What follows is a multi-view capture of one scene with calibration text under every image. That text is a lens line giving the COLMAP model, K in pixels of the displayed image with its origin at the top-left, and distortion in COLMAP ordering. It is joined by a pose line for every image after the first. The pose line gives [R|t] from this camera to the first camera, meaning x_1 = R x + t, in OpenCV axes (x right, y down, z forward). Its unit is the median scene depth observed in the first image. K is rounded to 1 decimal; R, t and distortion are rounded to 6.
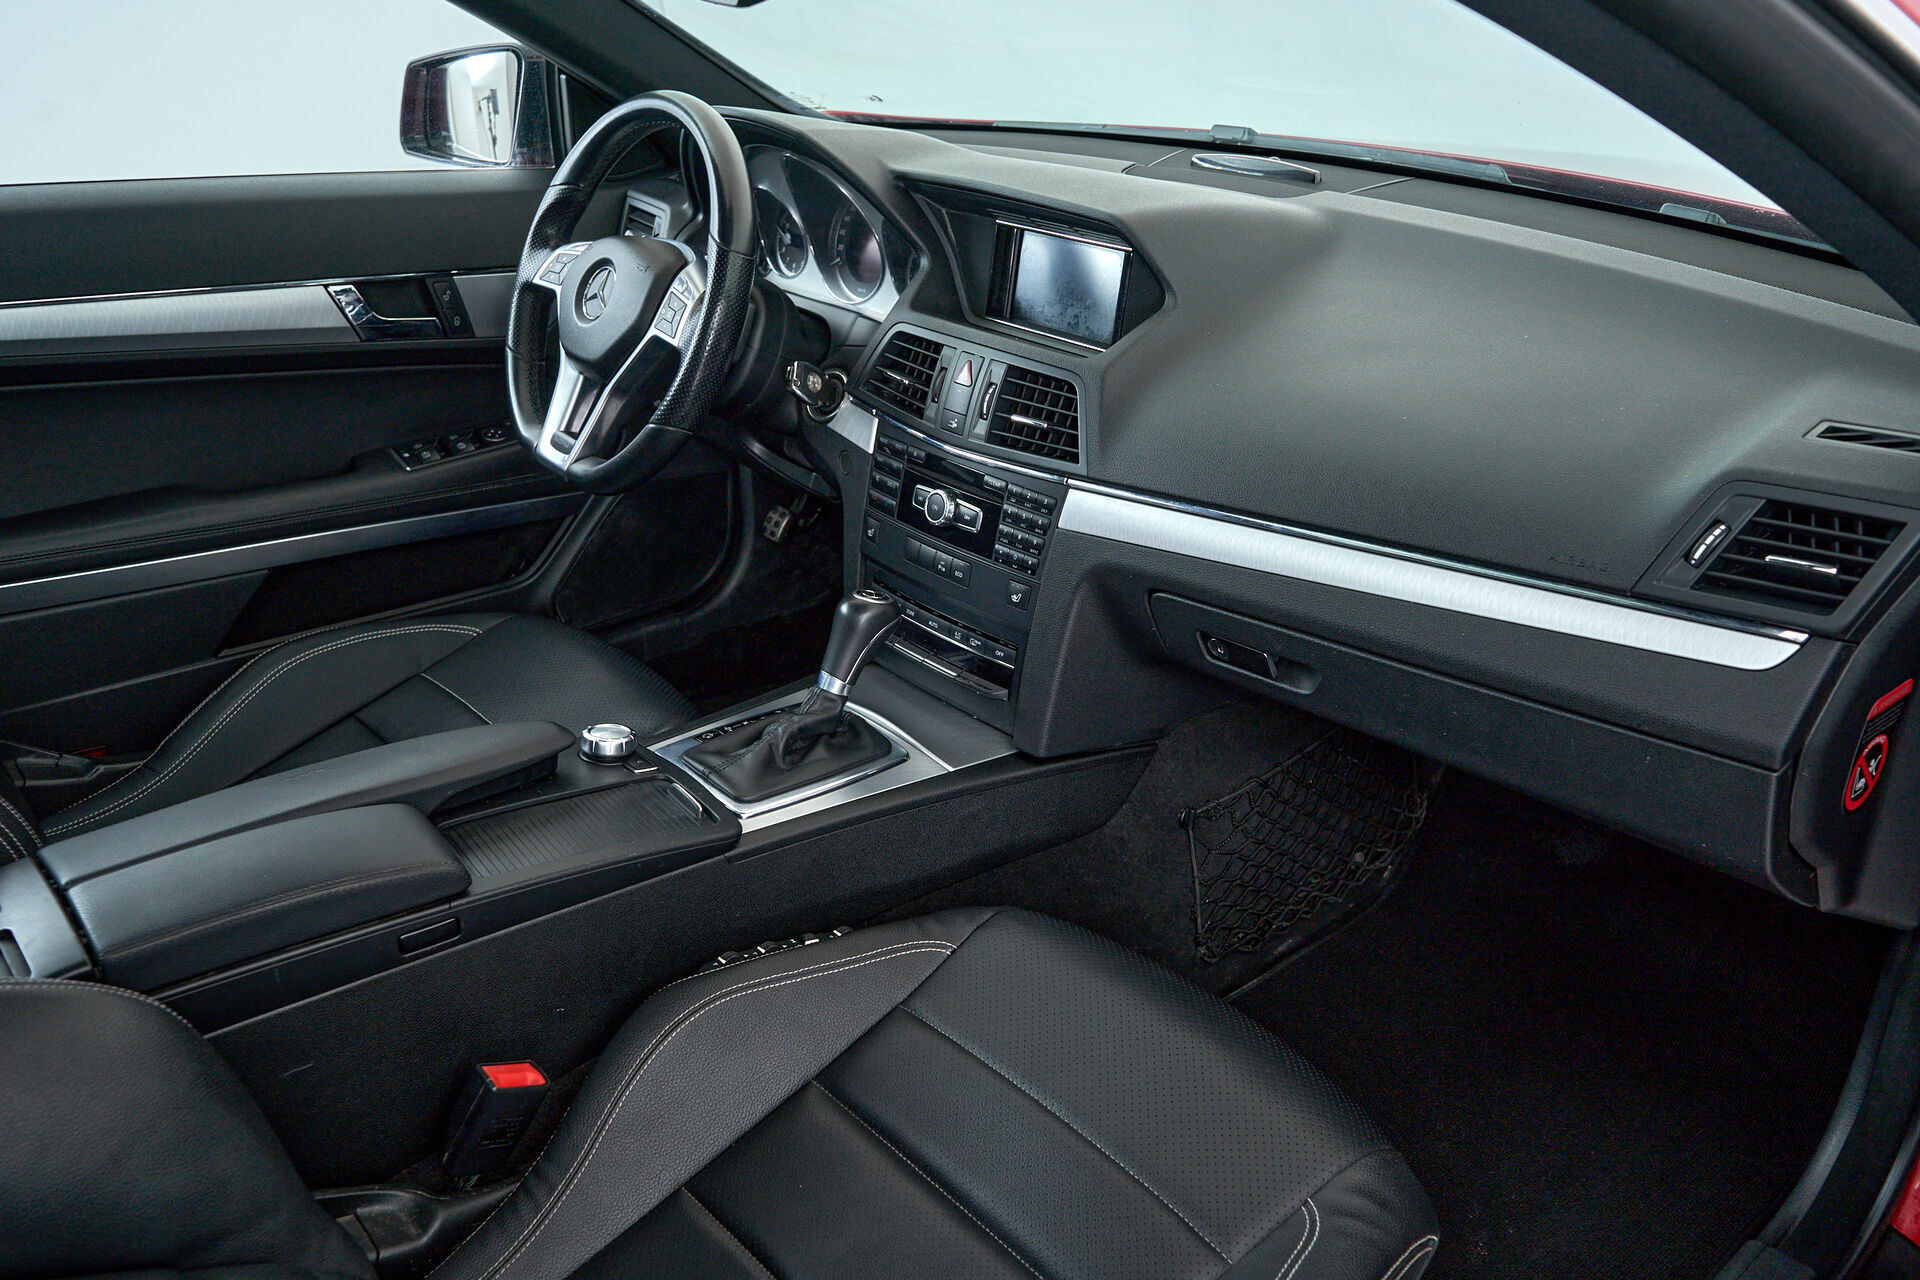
lens RADIAL K [[1582.5, 0, 960.0], [0, 1582.5, 640.0], [0, 0, 1]] dist [0.000215, 0.001241]
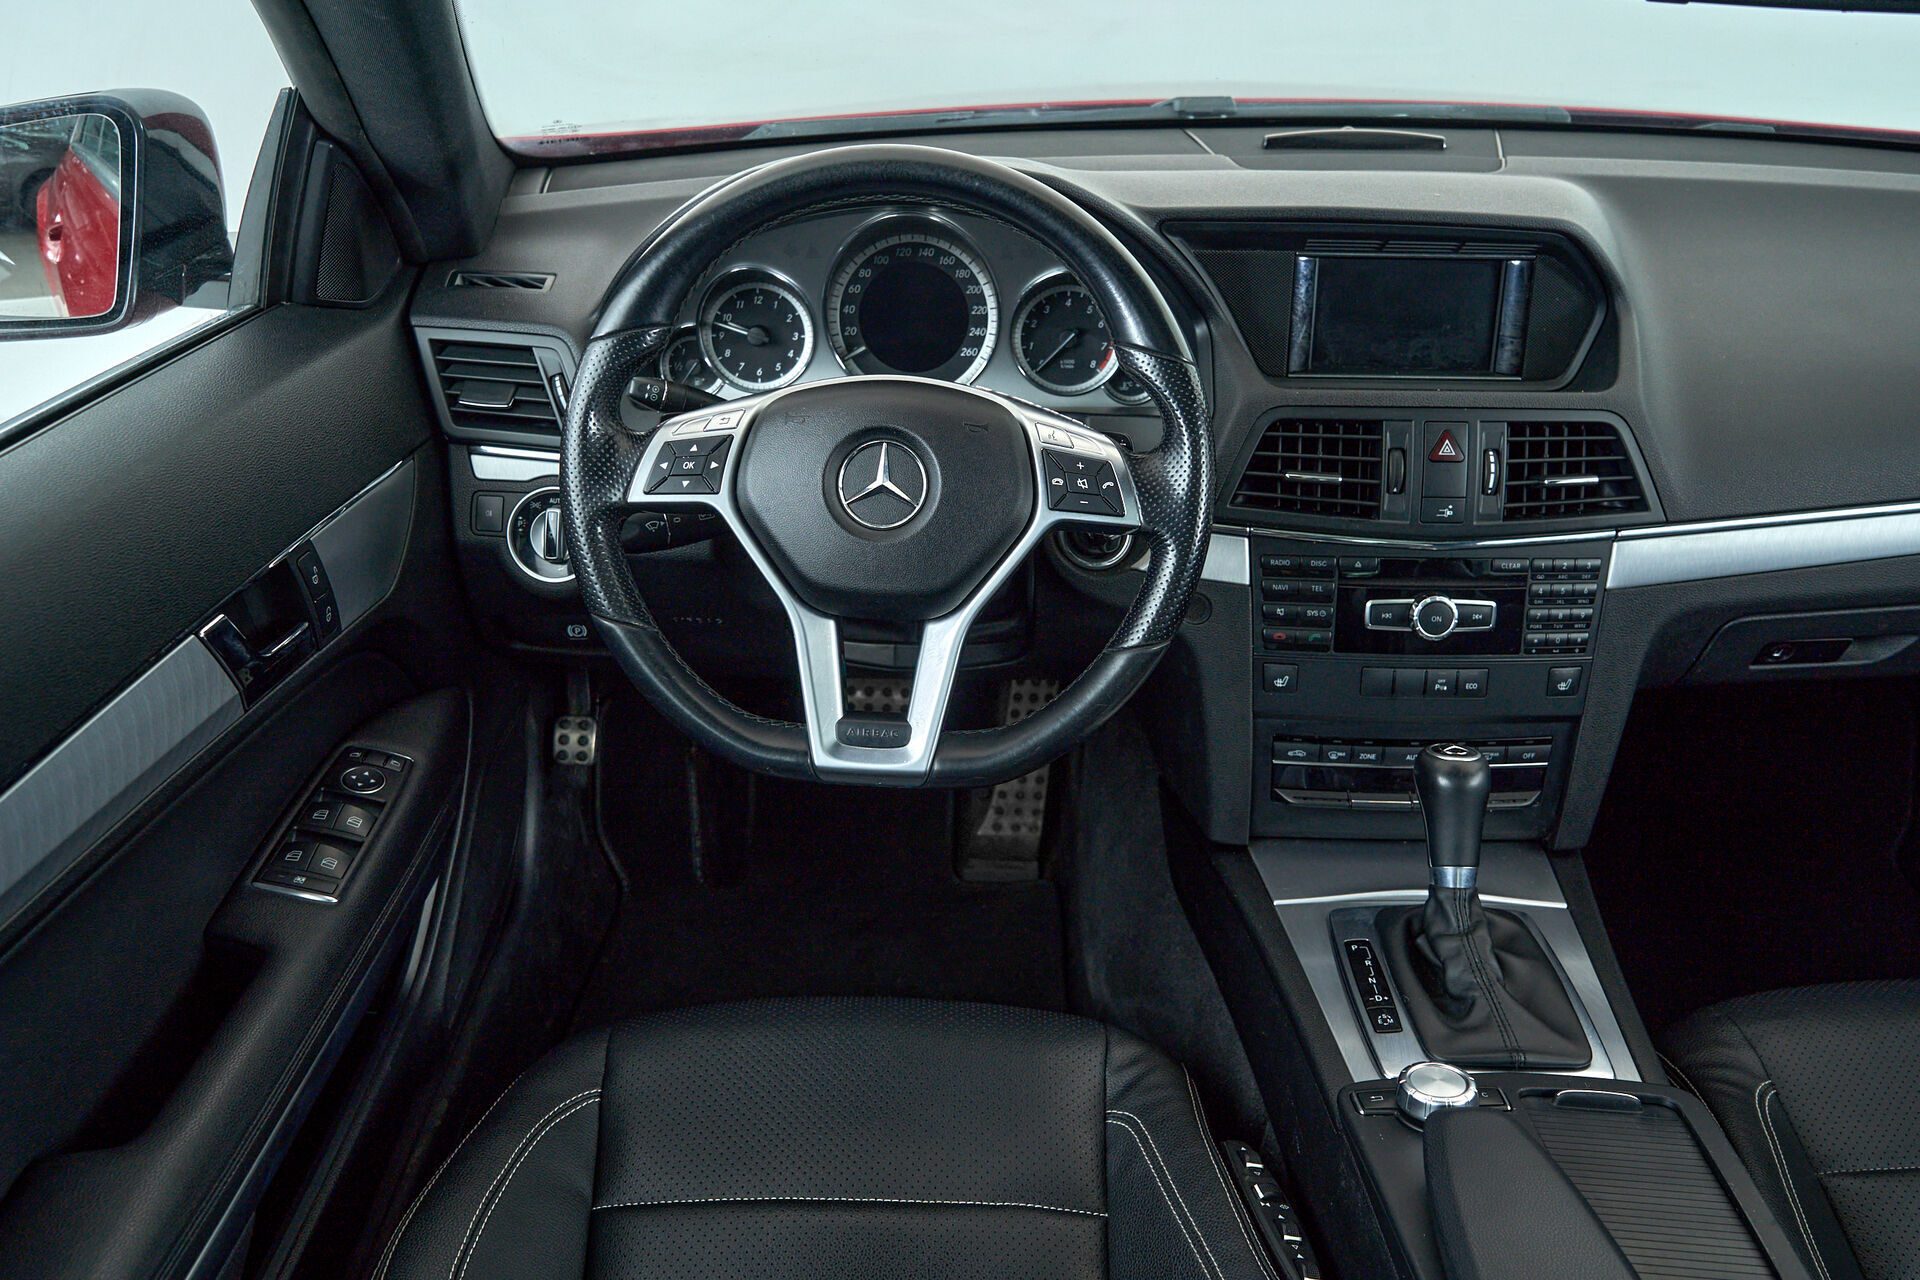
lens RADIAL K [[1582.5, 0, 960.0], [0, 1582.5, 640.0], [0, 0, 1]] dist [0.000215, 0.001241]
pose [[0.654308, -0.346635, 0.672105, -0.706517], [0.310360, 0.933550, 0.179333, -0.289147], [-0.689607, 0.091256, 0.718411, 0.591136]]
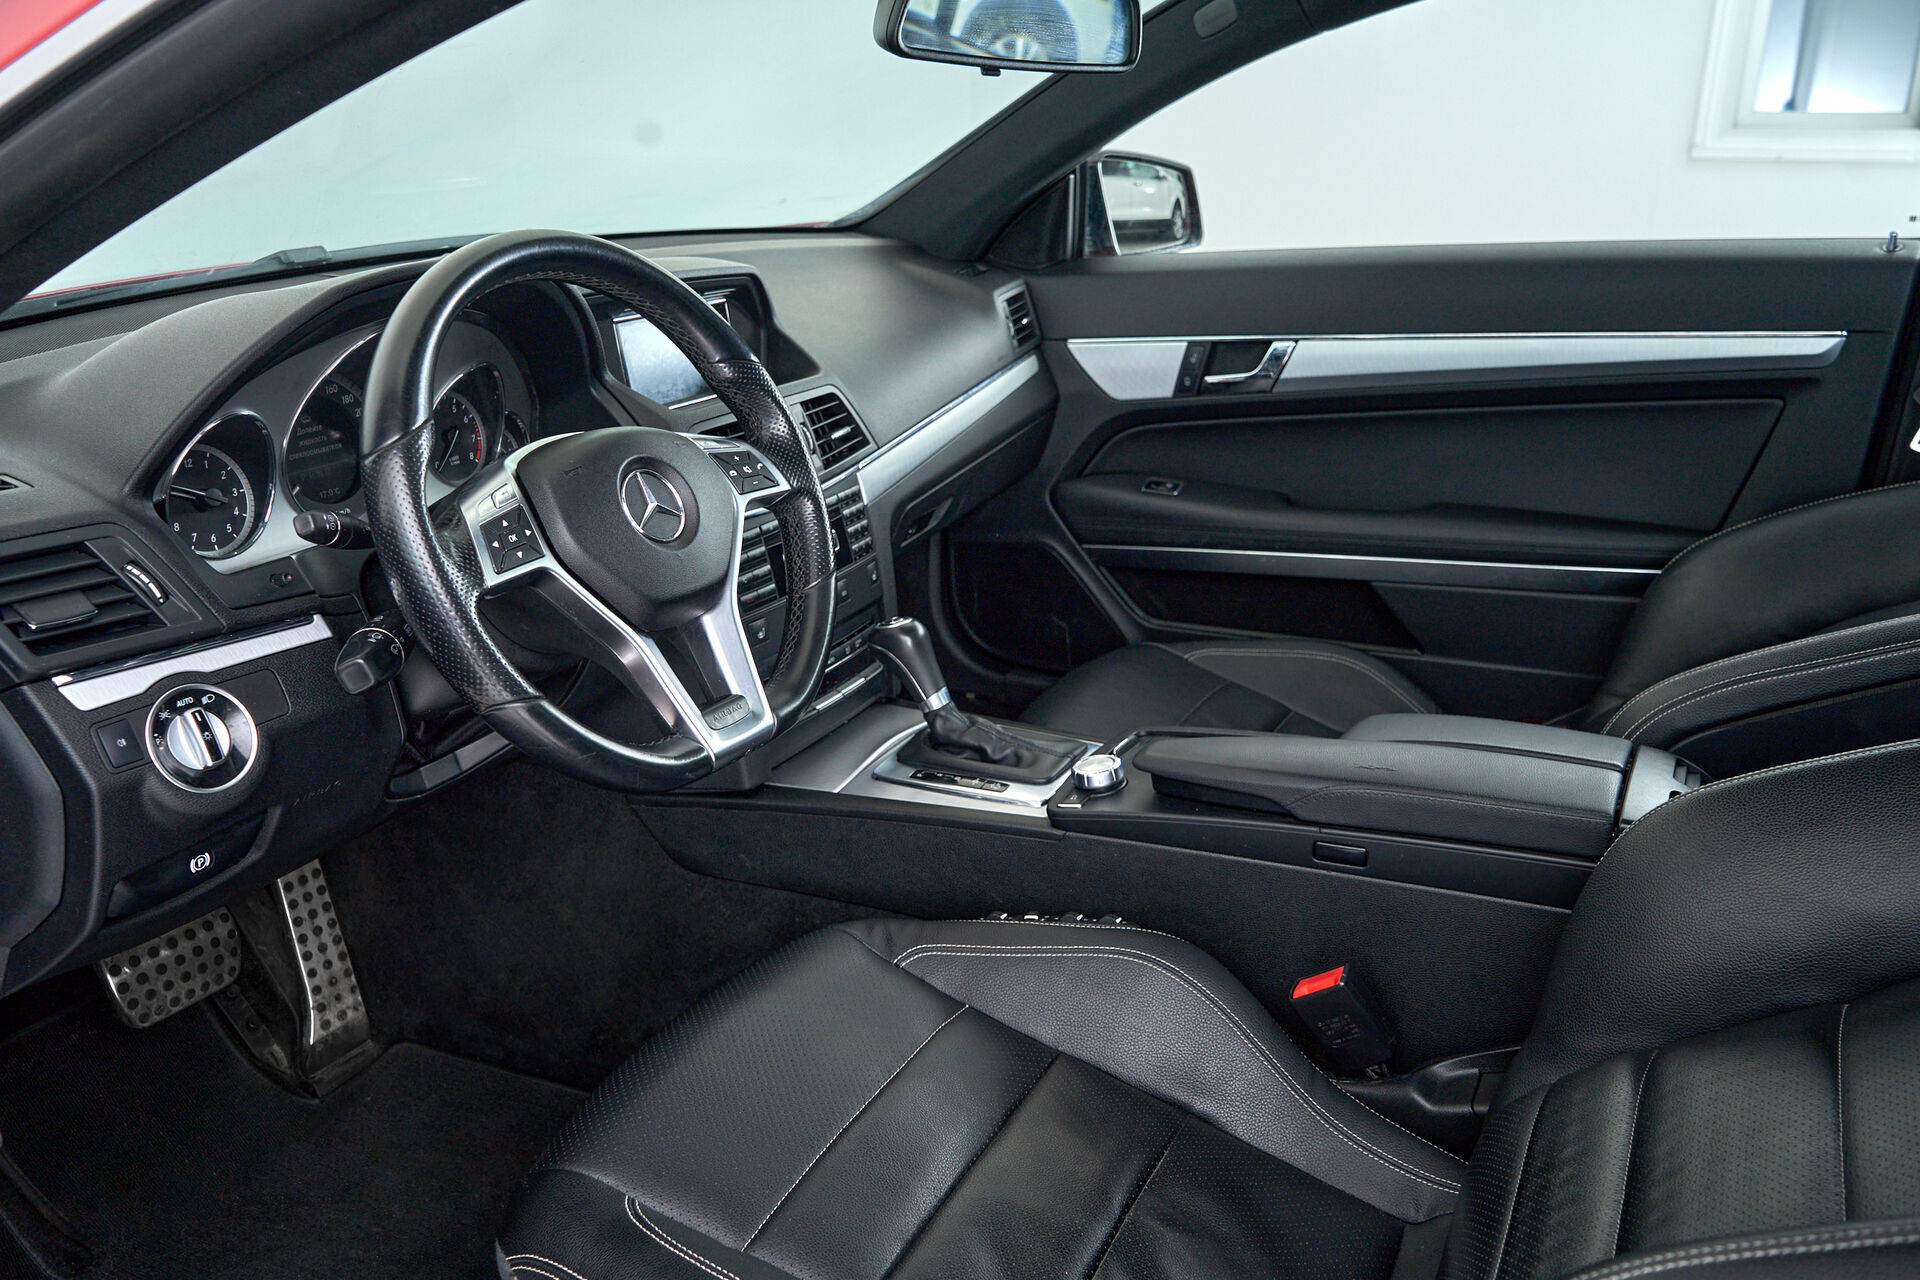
lens RADIAL K [[1582.5, 0, 960.0], [0, 1582.5, 640.0], [0, 0, 1]] dist [0.000215, 0.001241]
pose [[-0.376292, -0.297682, 0.877377, -1.005967], [0.399713, 0.802157, 0.443591, -0.472083], [-0.835843, 0.517619, -0.182858, 1.152326]]
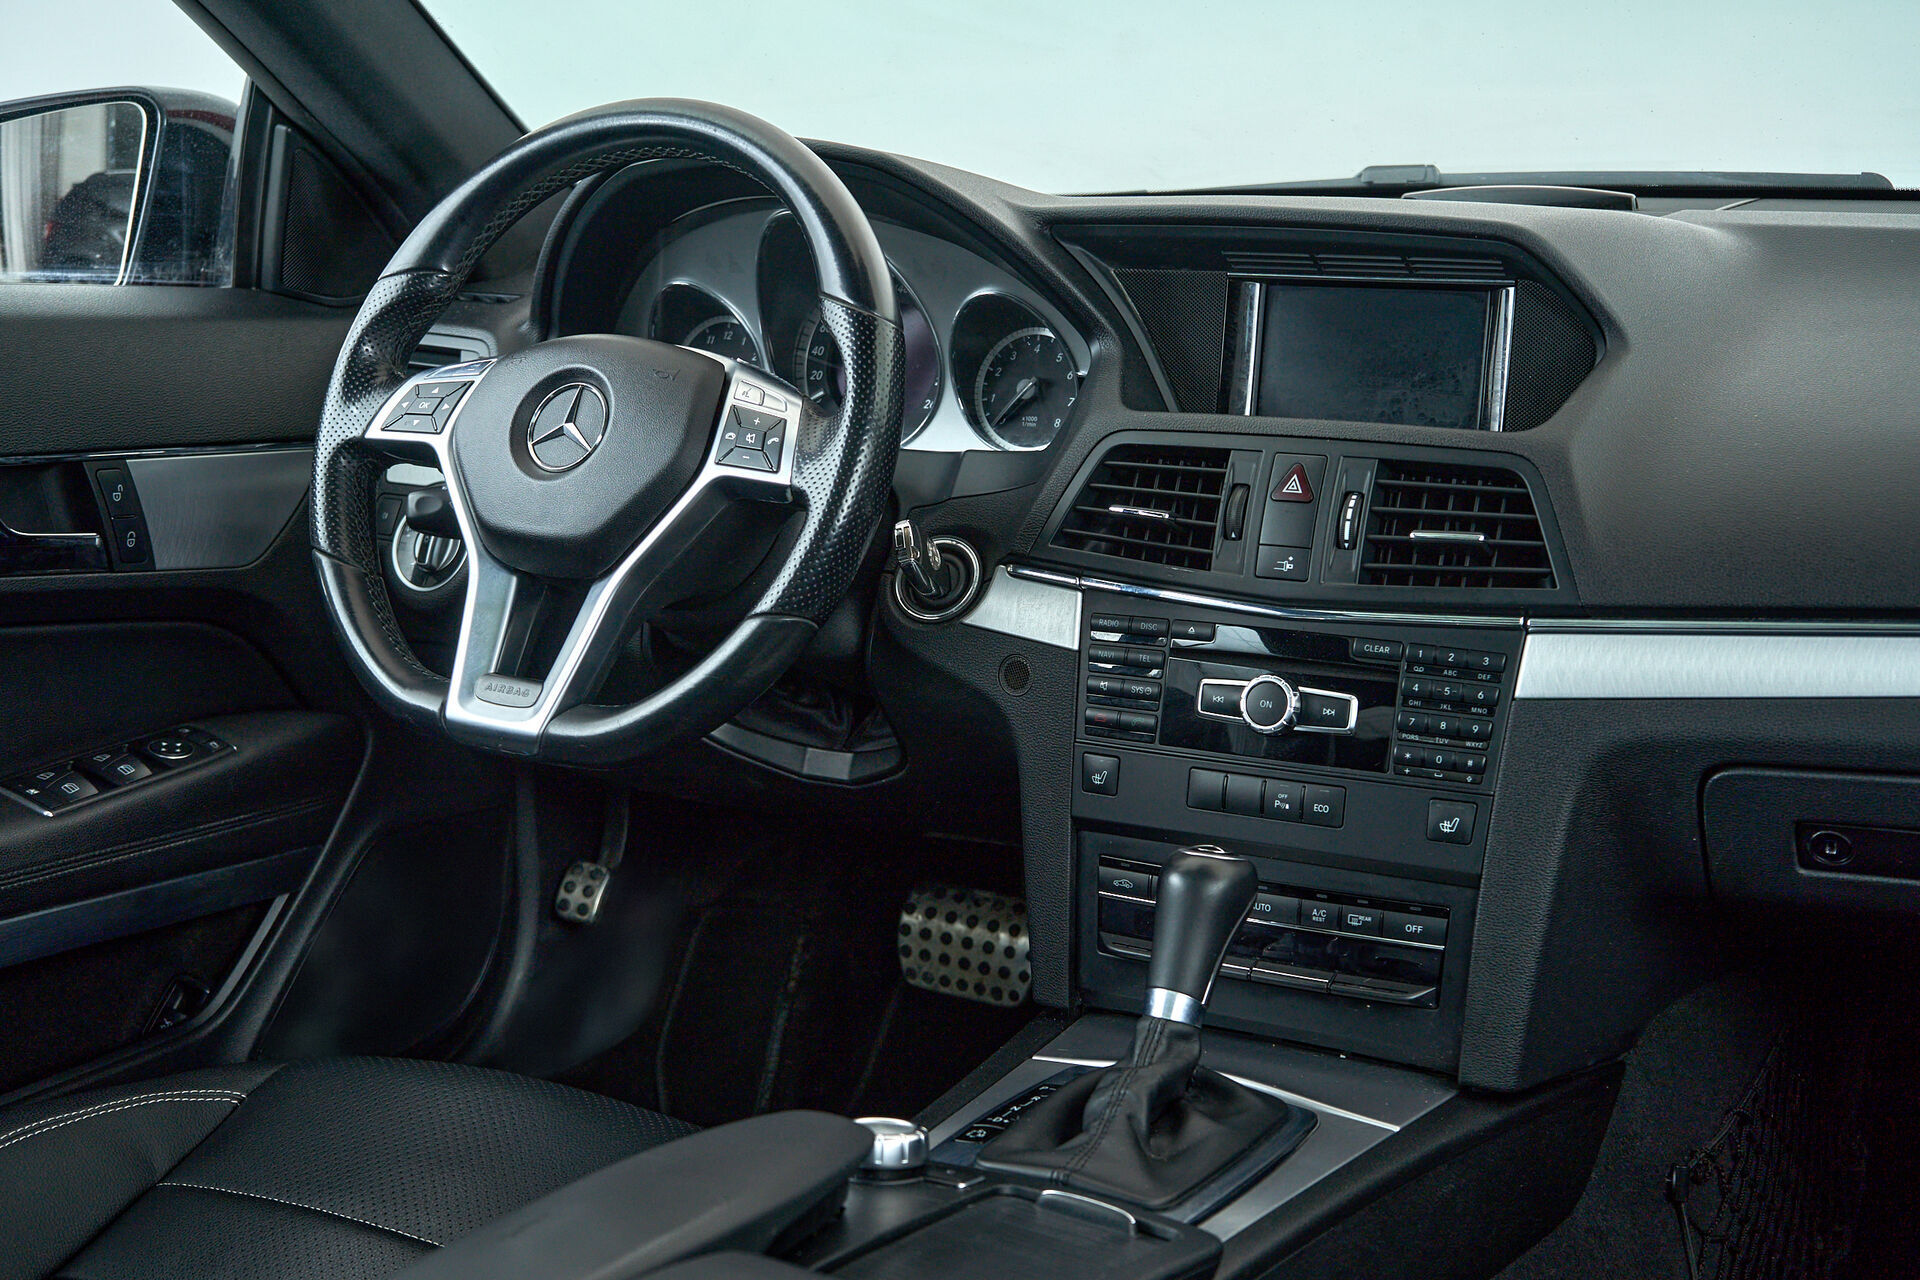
lens RADIAL K [[2577.1, 0, 960.0], [0, 2577.1, 640.0], [0, 0, 1]] dist [0.055424, 0.023337]
pose [[0.940568, -0.074135, 0.331415, -0.450213], [0.148378, 0.967519, -0.204675, 0.077090], [-0.305477, 0.241685, 0.921017, 0.116700]]
